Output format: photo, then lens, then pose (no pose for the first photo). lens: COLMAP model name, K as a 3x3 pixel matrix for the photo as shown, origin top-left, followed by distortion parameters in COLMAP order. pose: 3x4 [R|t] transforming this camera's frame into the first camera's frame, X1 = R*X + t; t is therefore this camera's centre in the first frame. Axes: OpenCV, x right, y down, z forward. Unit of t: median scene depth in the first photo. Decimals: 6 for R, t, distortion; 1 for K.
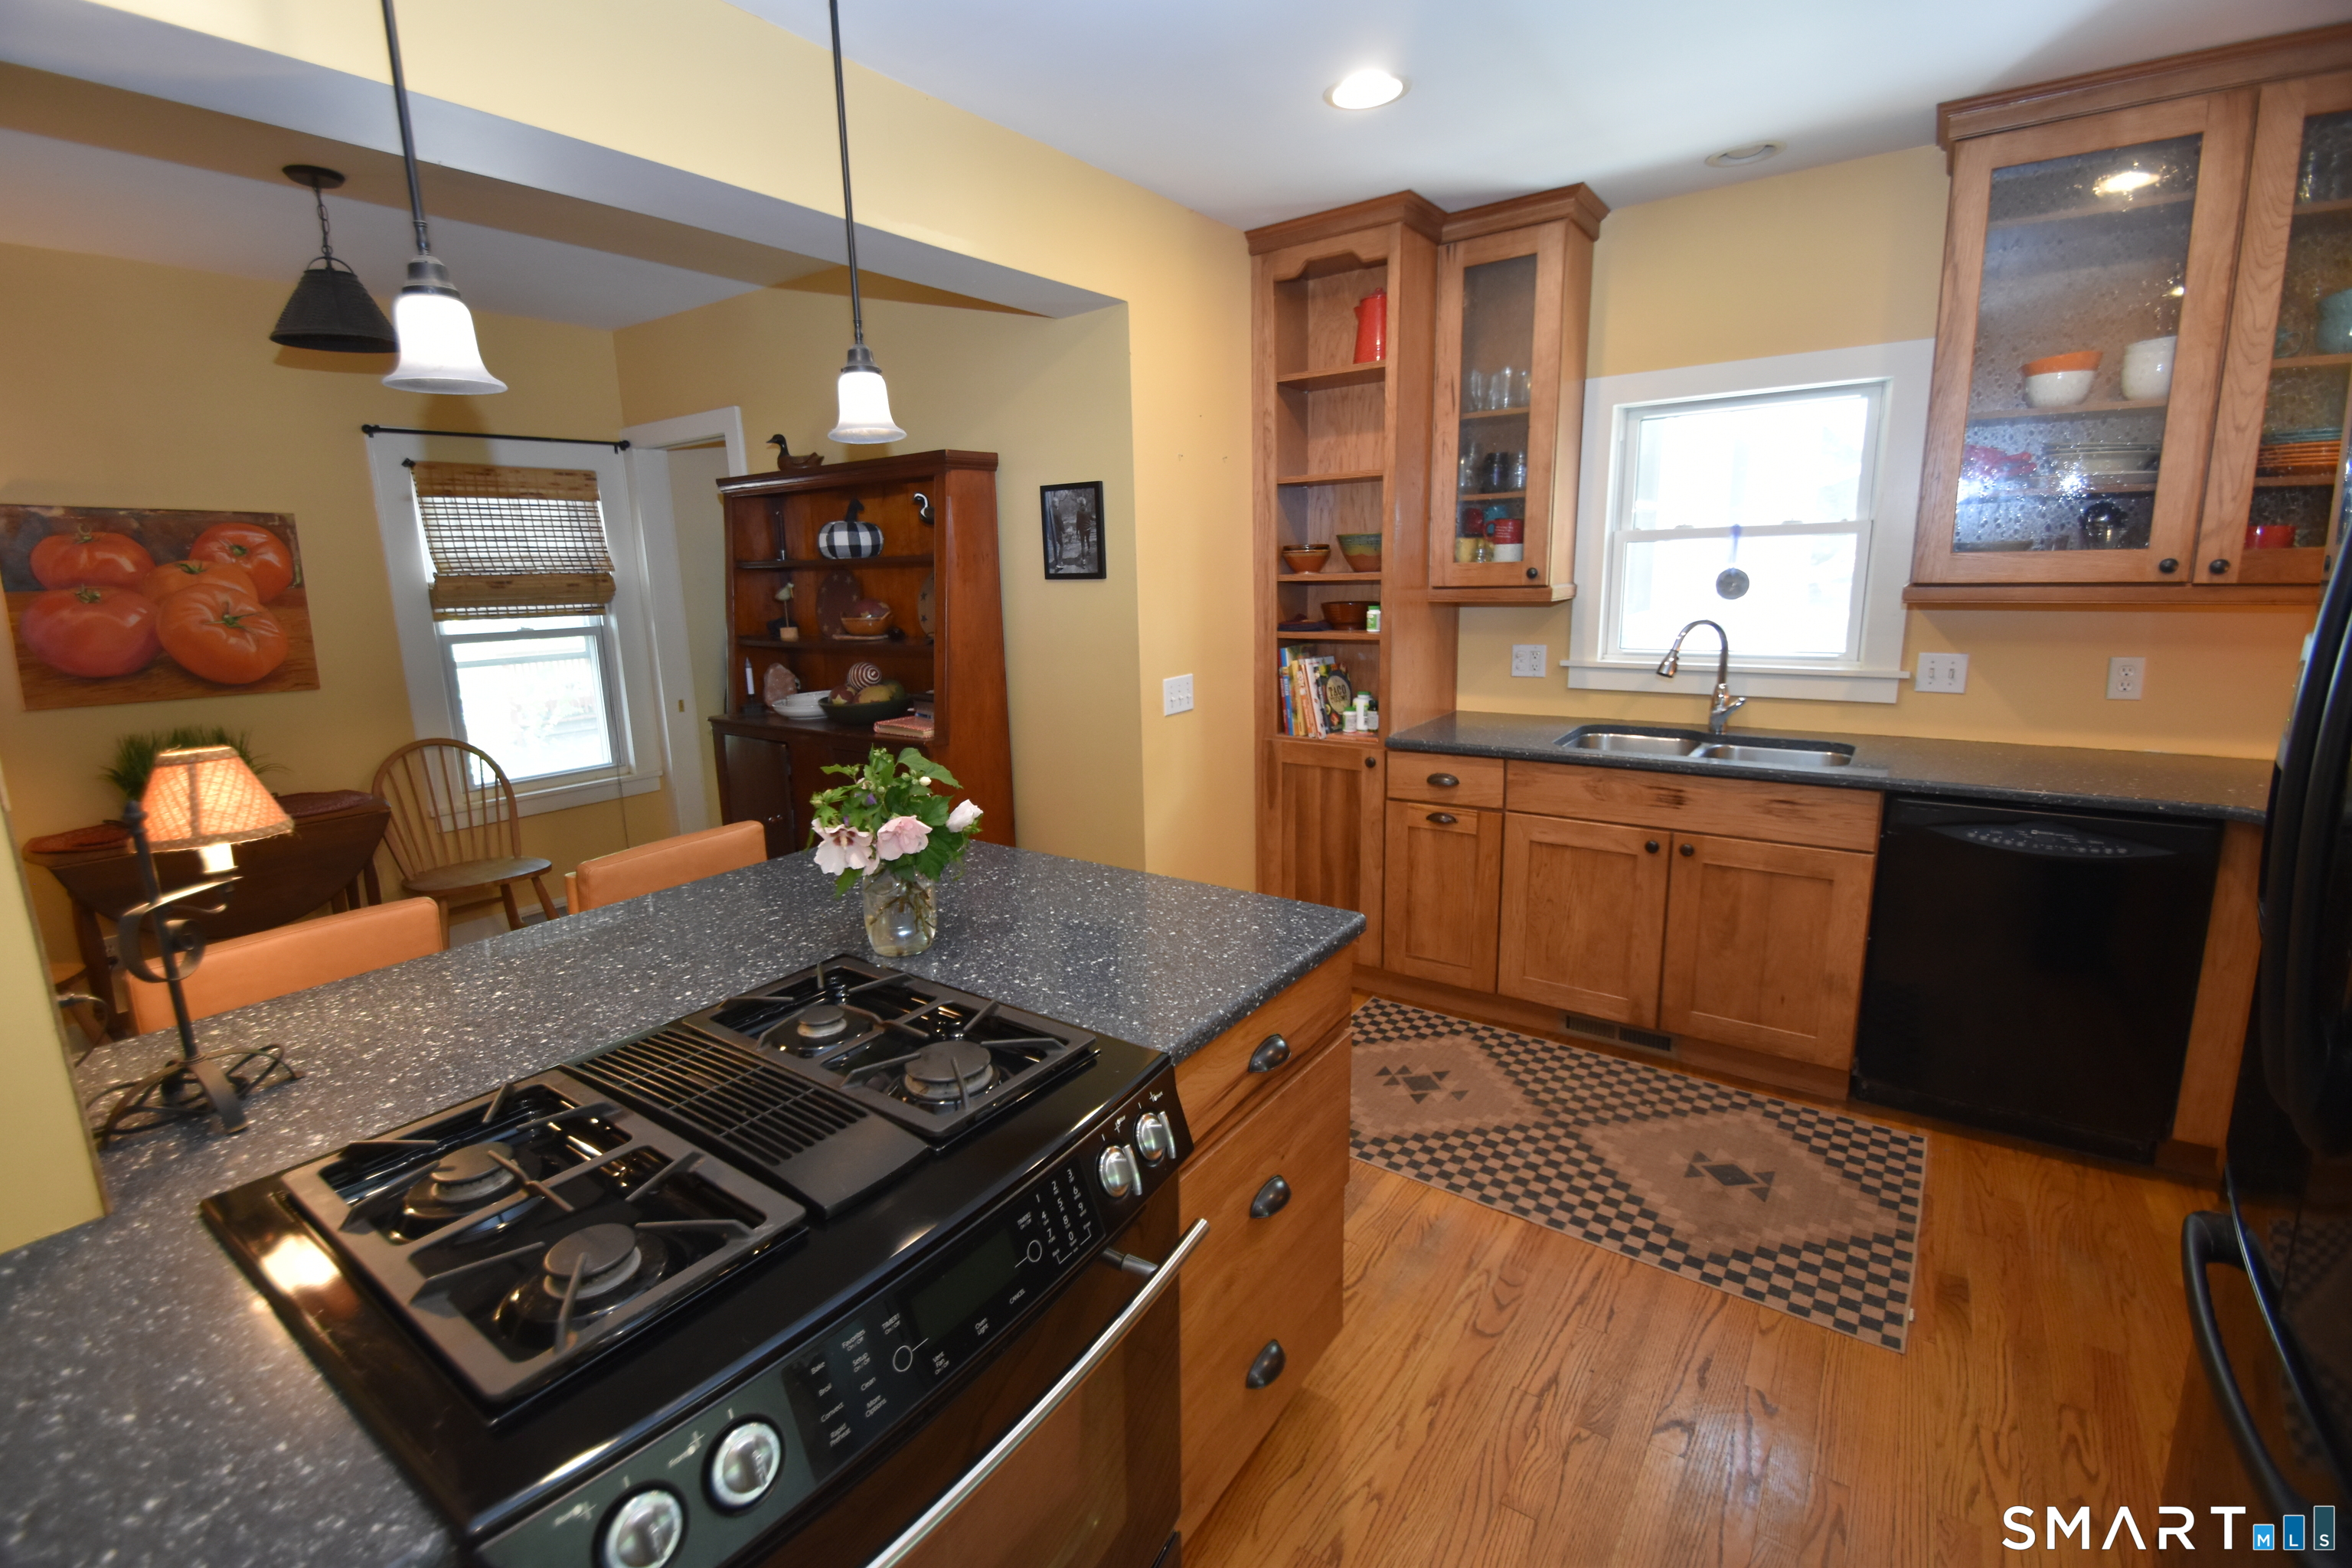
lens RADIAL K [[1050.8, 0, 1138.4], [0, 1050.8, 777.7], [0, 0, 1]] dist [0.021783, -0.023522]
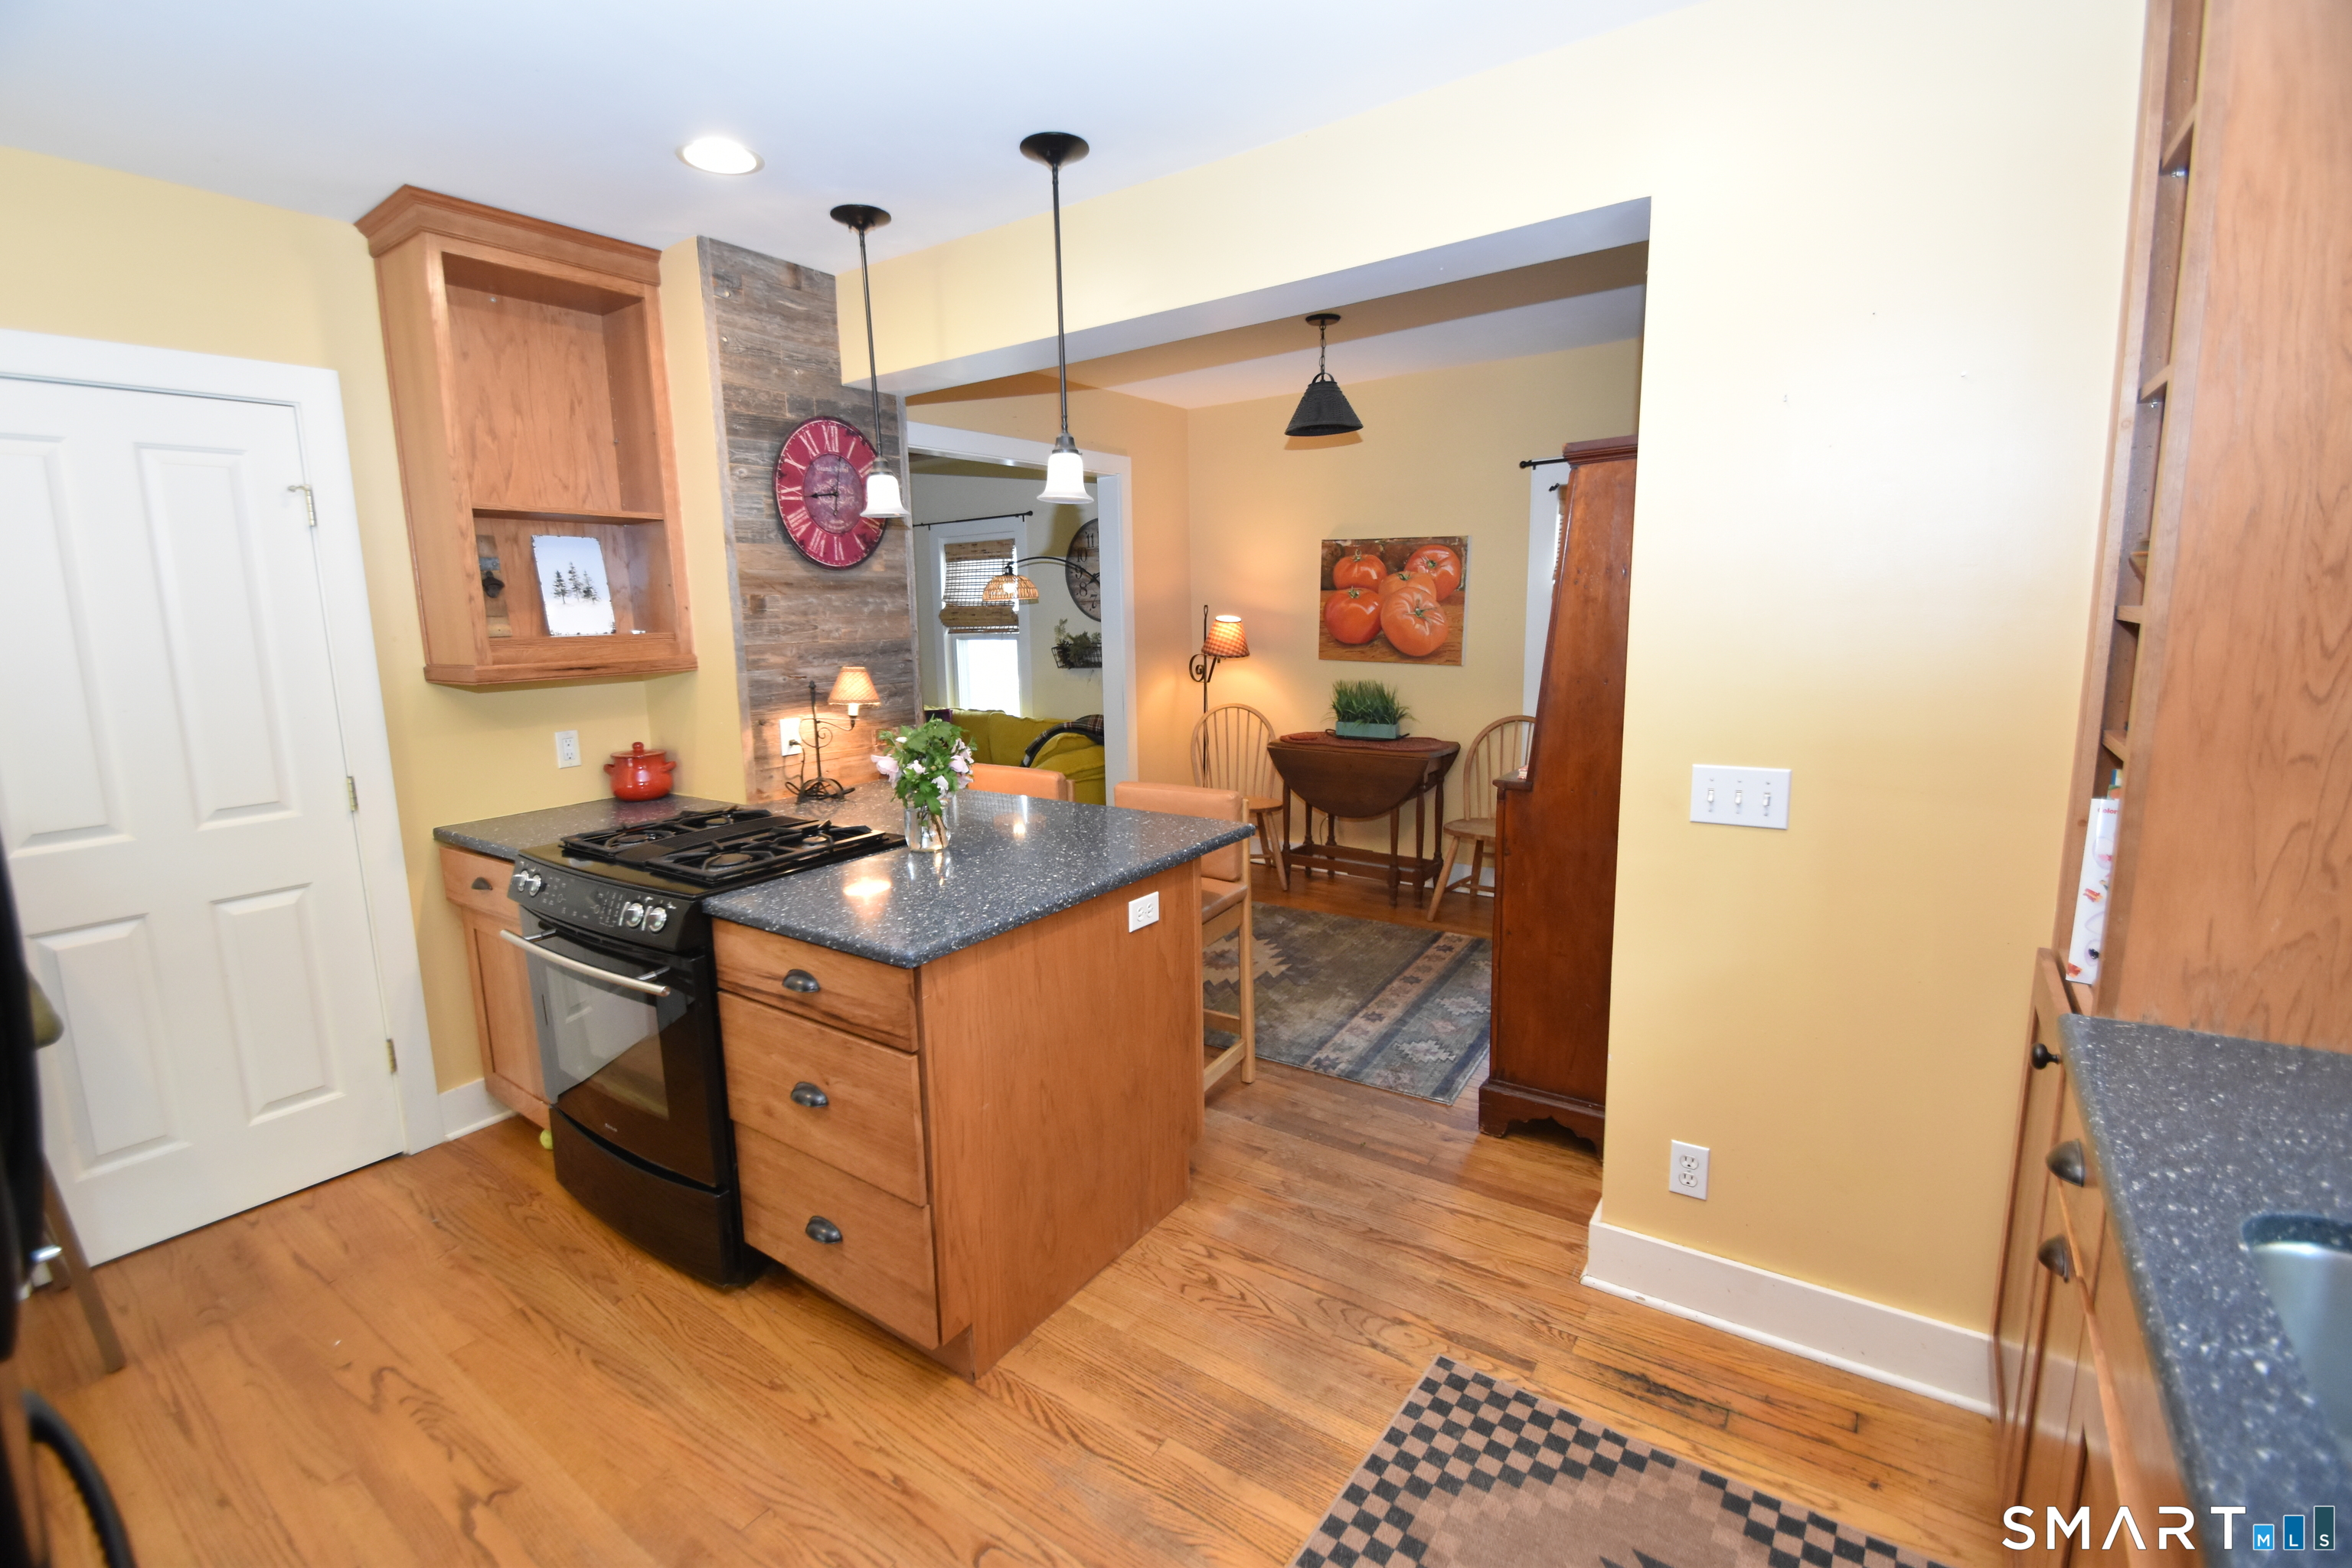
lens RADIAL K [[1050.8, 0, 1138.4], [0, 1050.8, 777.7], [0, 0, 1]] dist [0.021783, -0.023522]
pose [[-0.004487, 0.193500, -0.981090, 0.656082], [-0.176268, 0.965585, 0.191248, -0.150009], [0.984332, 0.173793, 0.029775, 0.665250]]
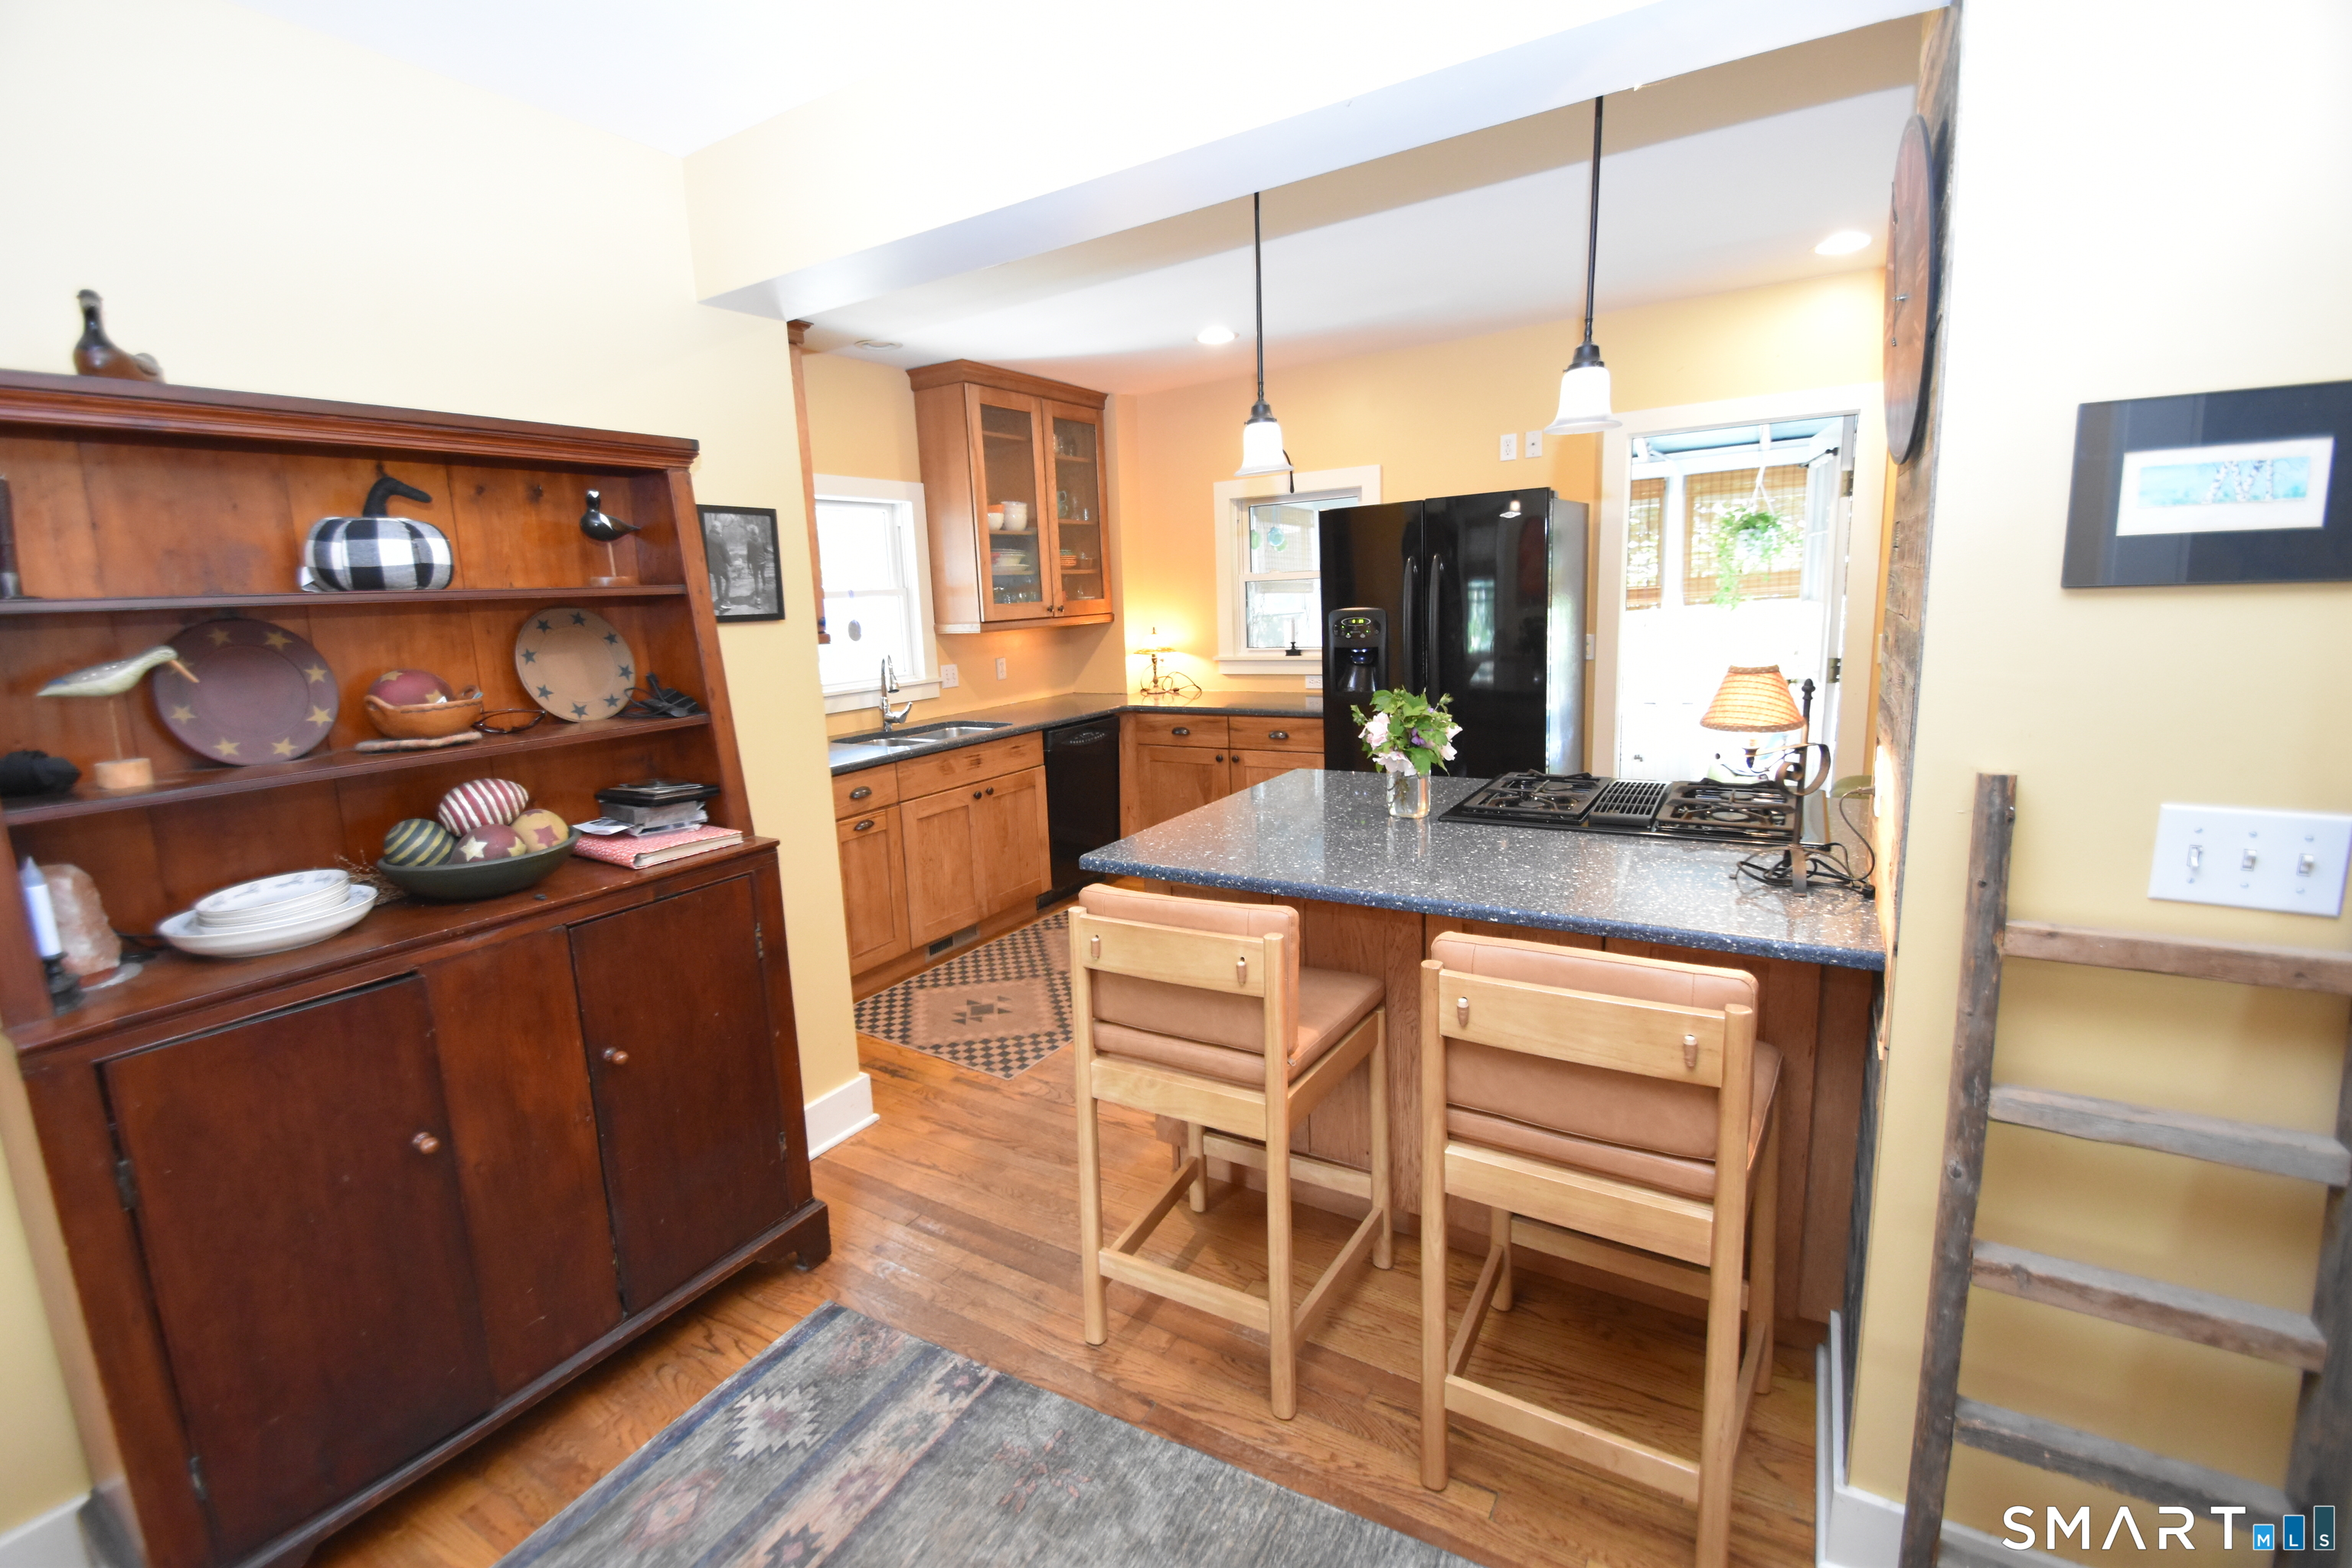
lens RADIAL K [[991.4, 0, 1170.3], [0, 991.4, 758.2], [0, 0, 1]] dist [0.019217, -0.008674]
pose [[-0.084738, -0.131010, 0.987753, -0.876018], [0.244879, 0.958176, 0.148095, -0.120389], [-0.965844, 0.254429, -0.049112, 0.745087]]
